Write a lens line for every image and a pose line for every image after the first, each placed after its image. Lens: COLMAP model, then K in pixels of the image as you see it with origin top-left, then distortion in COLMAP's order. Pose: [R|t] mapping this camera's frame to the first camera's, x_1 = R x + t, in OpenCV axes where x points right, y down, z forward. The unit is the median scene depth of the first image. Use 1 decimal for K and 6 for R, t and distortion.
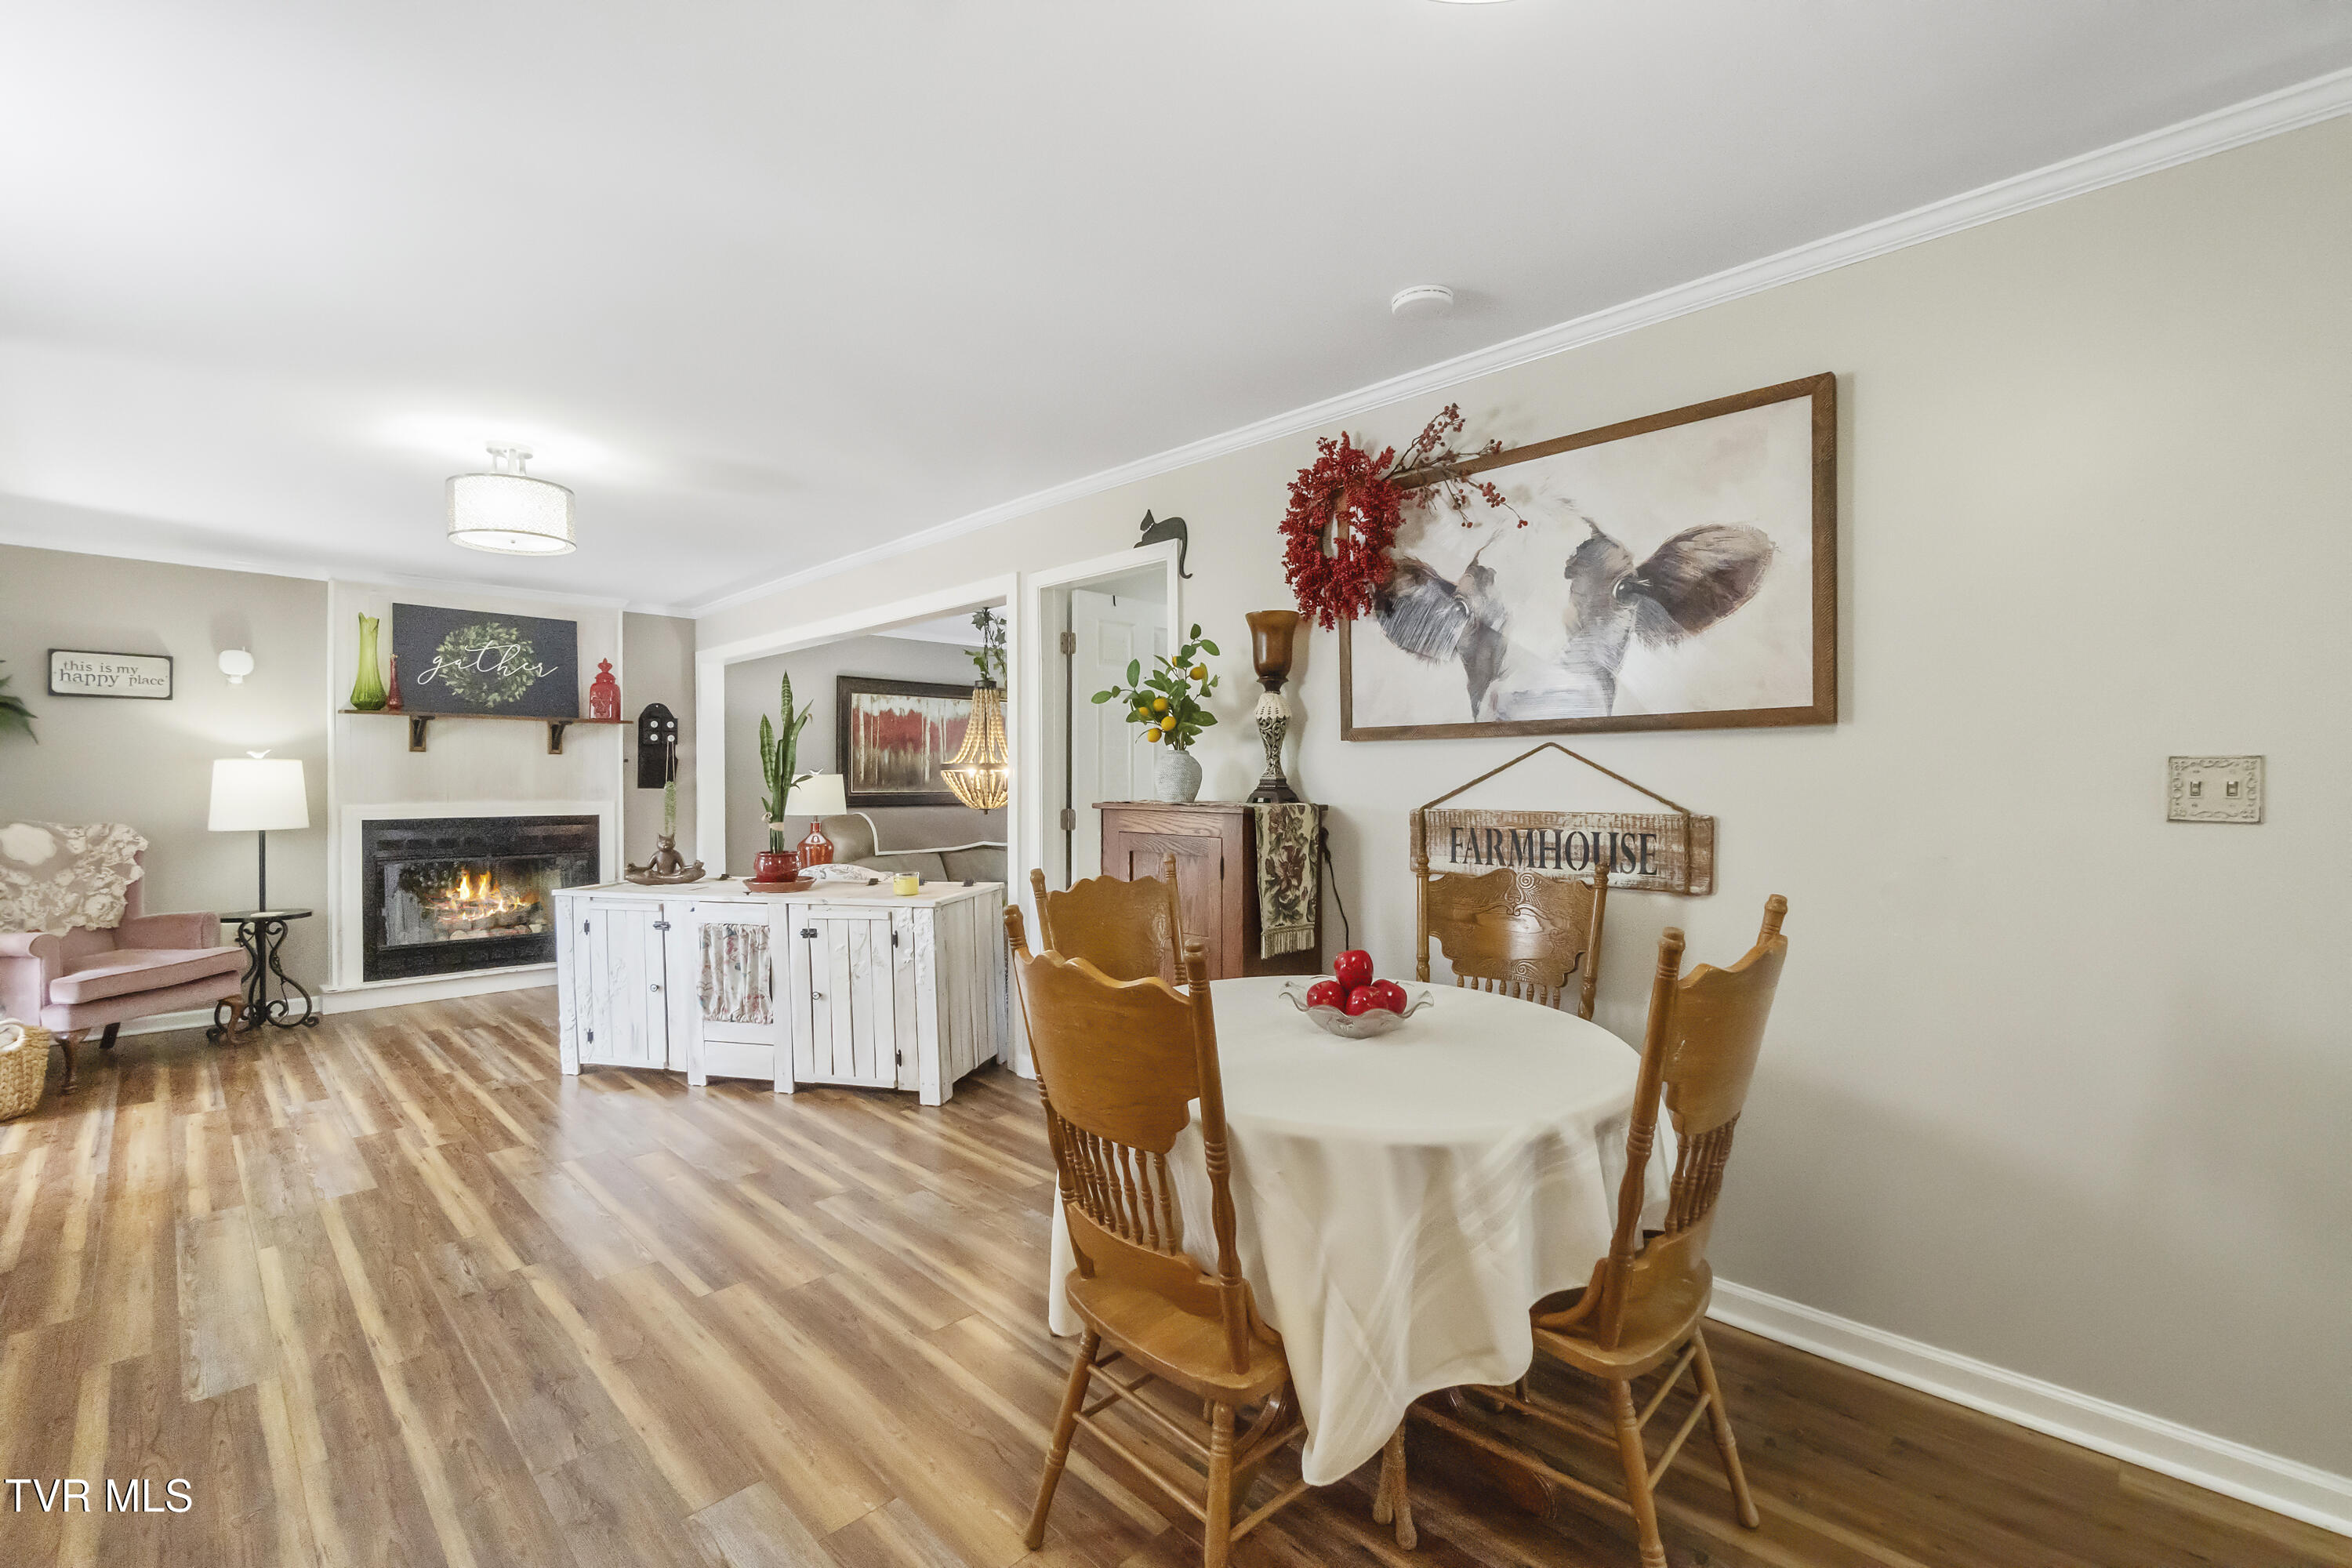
lens RADIAL K [[1020.0, 0, 1176.2], [0, 1020.0, 790.7], [0, 0, 1]] dist [-0.005680, 0.001046]
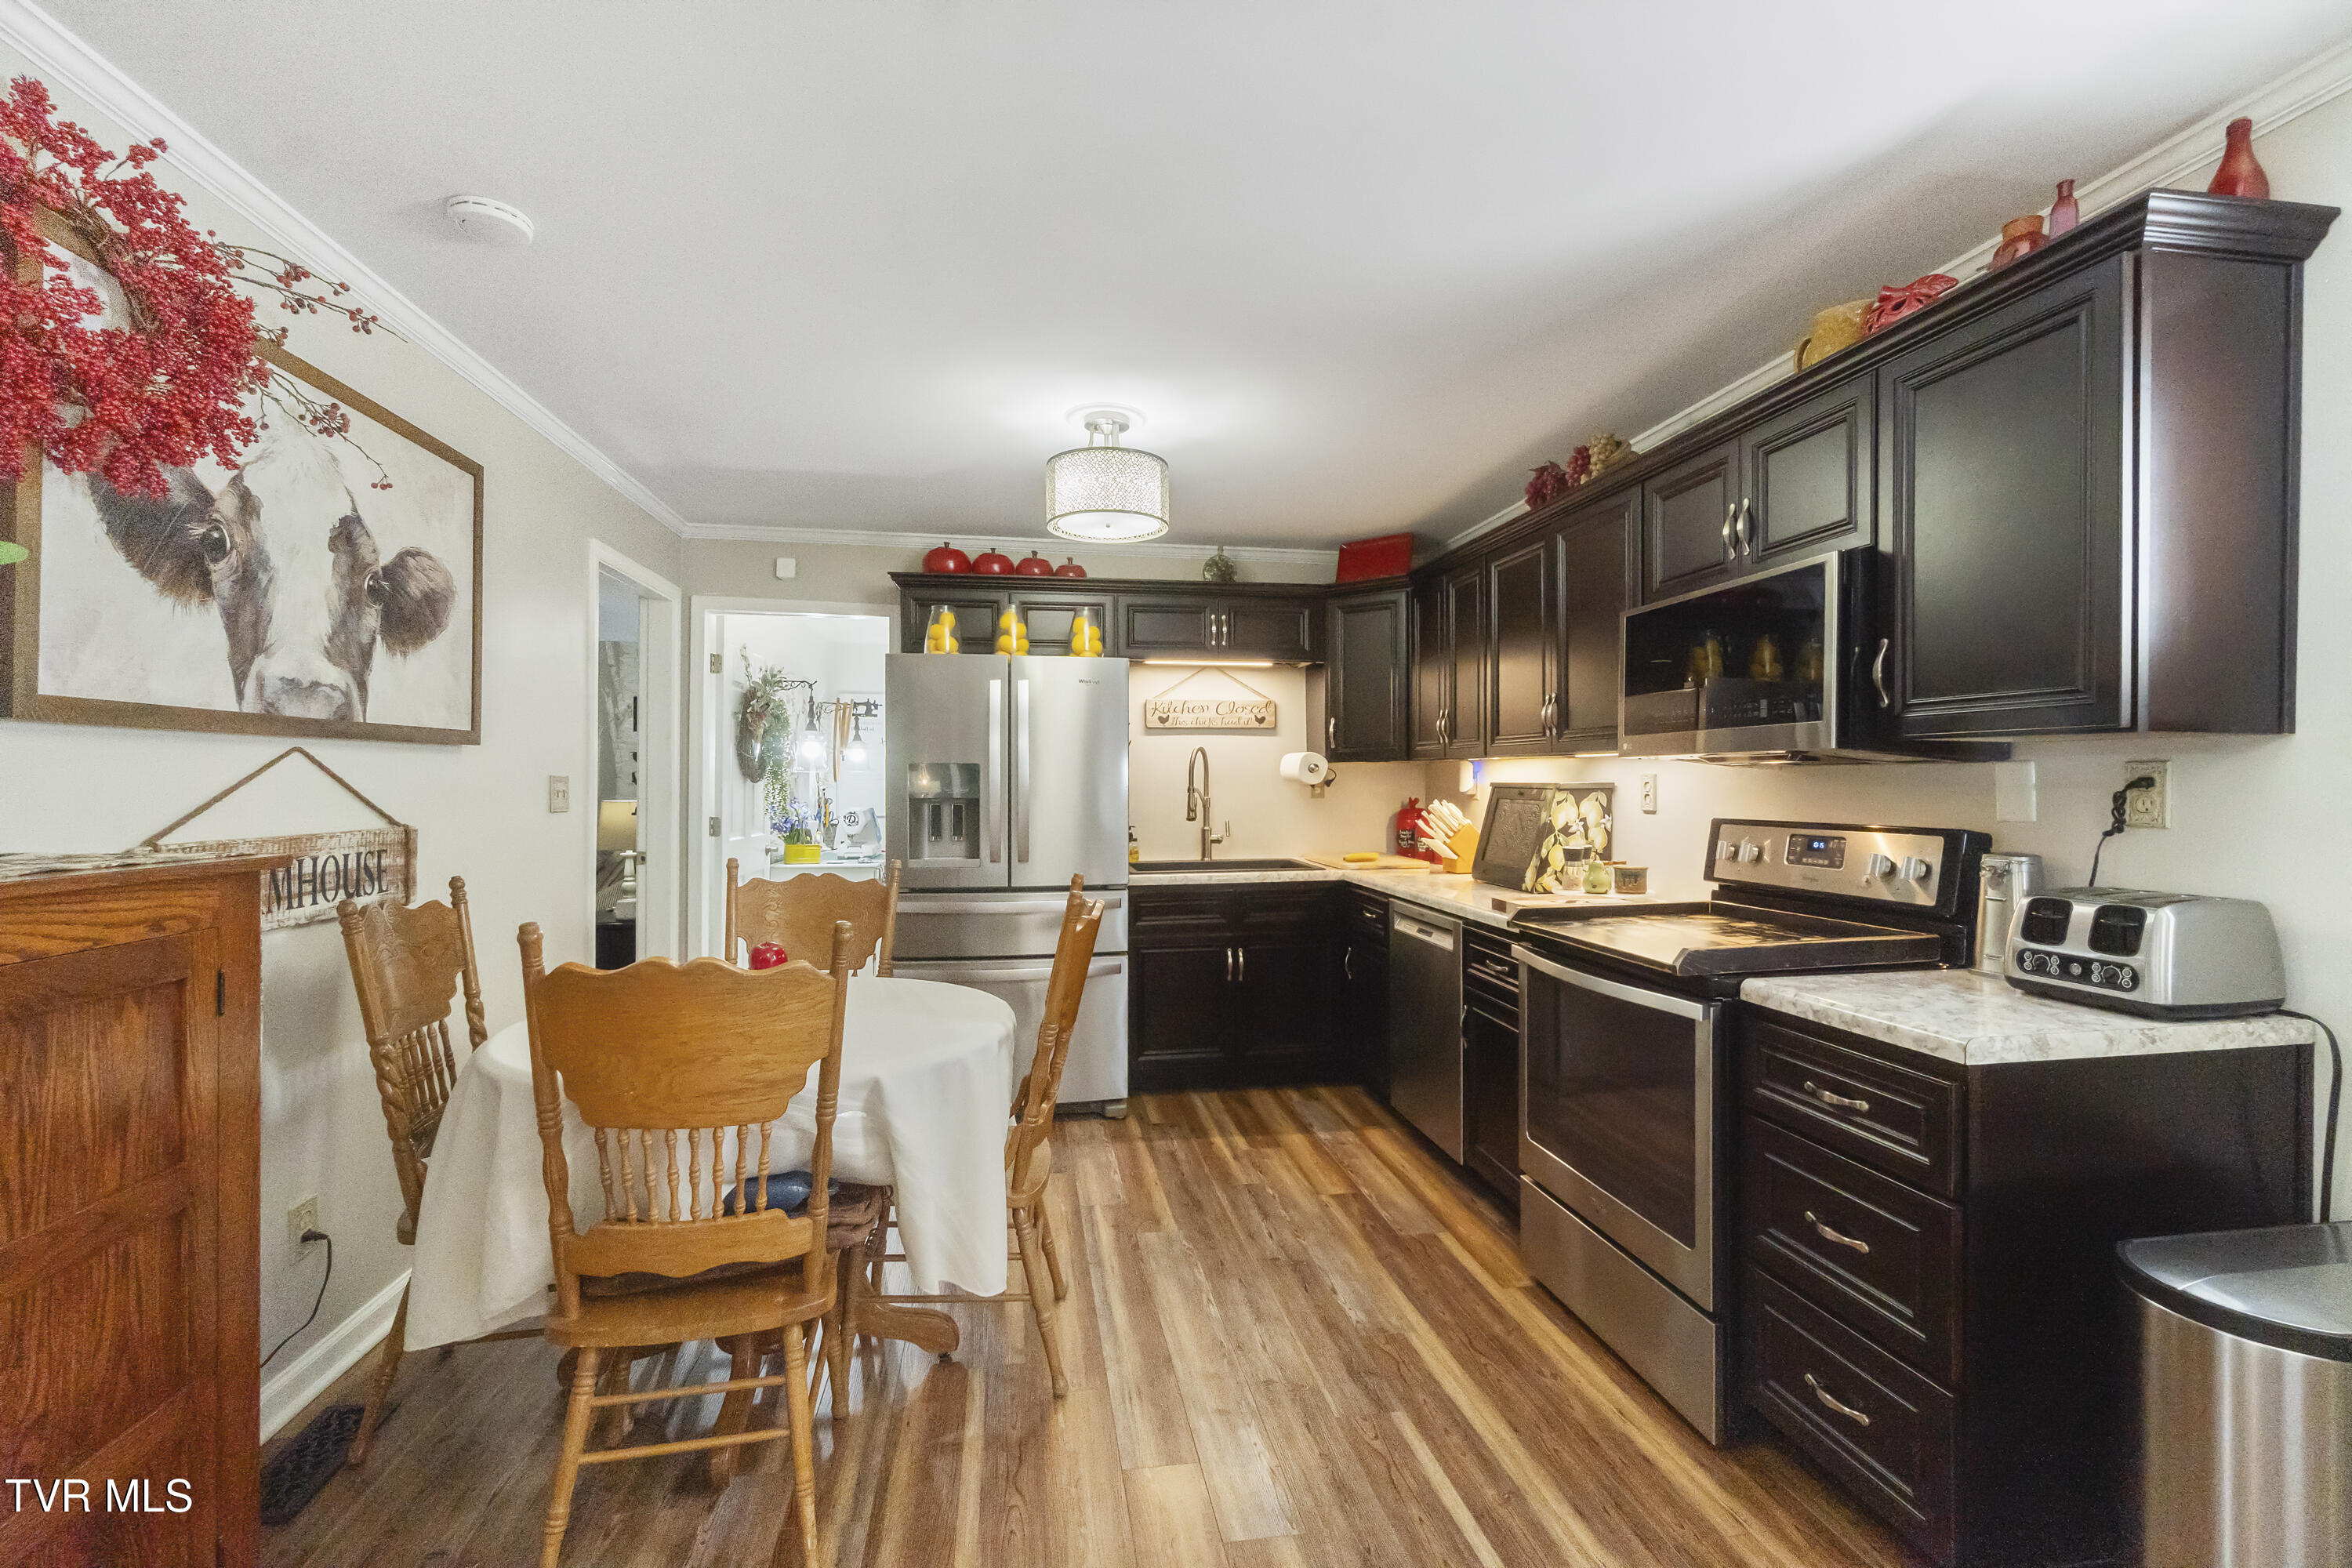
lens RADIAL K [[1020.0, 0, 1171.9], [0, 1020.0, 787.3], [0, 0, 1]] dist [-0.005680, 0.001046]
pose [[-0.807183, -0.003691, 0.590290, -0.360357], [0.006765, 0.999857, 0.015503, -0.013349], [-0.590263, 0.016507, -0.807043, 0.695803]]
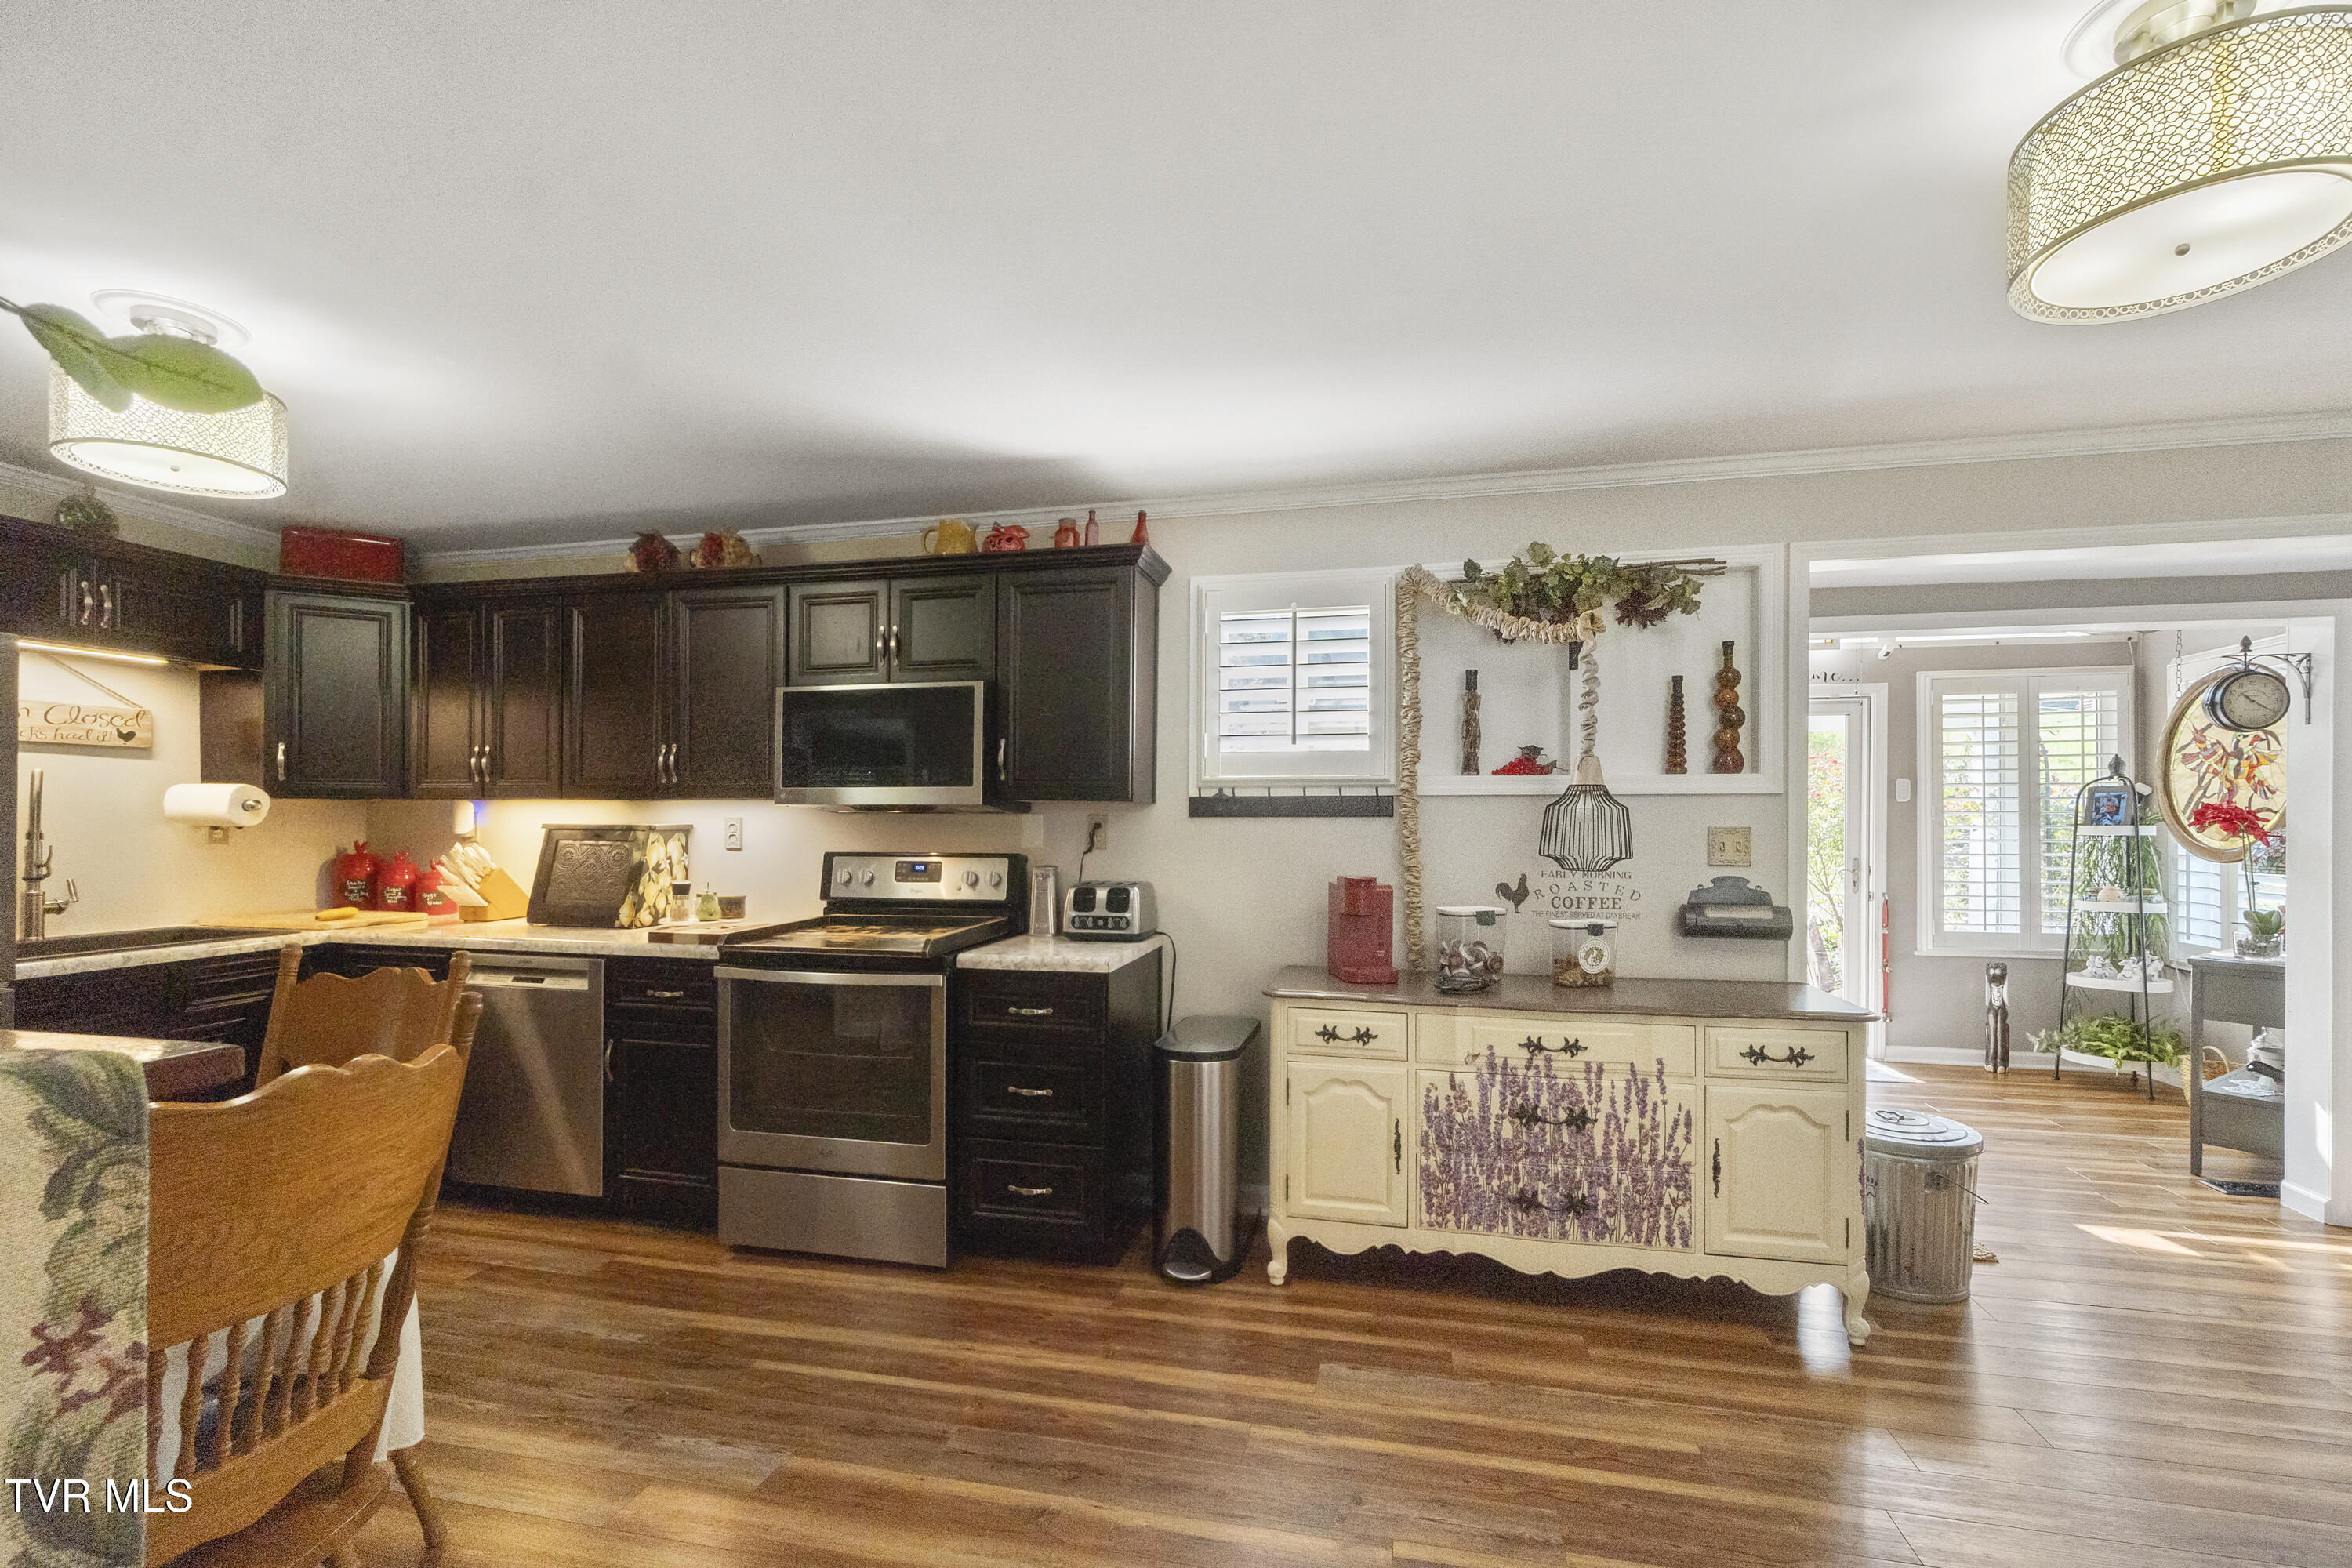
lens RADIAL K [[1020.0, 0, 1180.0], [0, 1020.0, 819.1], [0, 0, 1]] dist [-0.005680, 0.001046]
pose [[-0.848866, -0.006671, -0.528566, -0.085284], [-0.010960, 0.999928, 0.004981, -0.016522], [0.528494, 0.010021, -0.848878, 0.838586]]
